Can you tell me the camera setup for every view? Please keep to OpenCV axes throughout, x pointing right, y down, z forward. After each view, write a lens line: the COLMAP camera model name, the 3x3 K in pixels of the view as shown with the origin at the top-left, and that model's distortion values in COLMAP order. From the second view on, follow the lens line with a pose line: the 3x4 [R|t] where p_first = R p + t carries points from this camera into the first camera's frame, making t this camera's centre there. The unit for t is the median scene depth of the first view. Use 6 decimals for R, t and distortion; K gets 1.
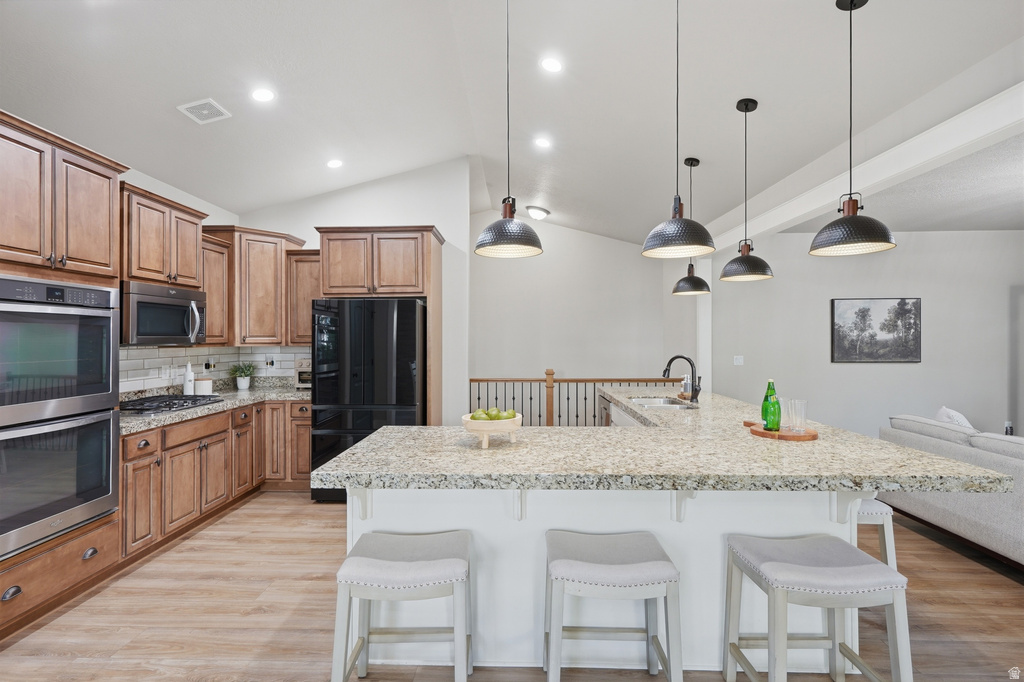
lens RADIAL K [[472.8, 0, 502.1], [0, 472.8, 337.3], [0, 0, 1]] dist [0.000237, 0.001911]
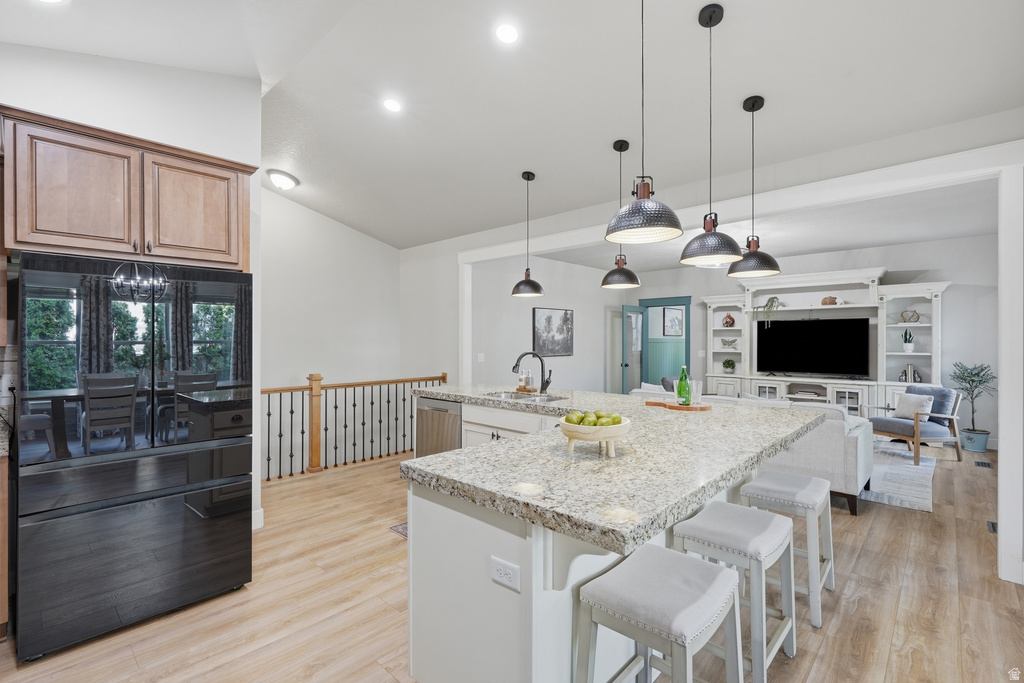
lens RADIAL K [[472.8, 0, 504.8], [0, 472.8, 340.7], [0, 0, 1]] dist [0.000237, 0.001911]
pose [[0.667906, 0.001740, 0.744244, -0.303462], [-0.003757, 0.999992, 0.001034, 0.007469], [-0.744236, -0.003487, 0.667907, 0.208670]]
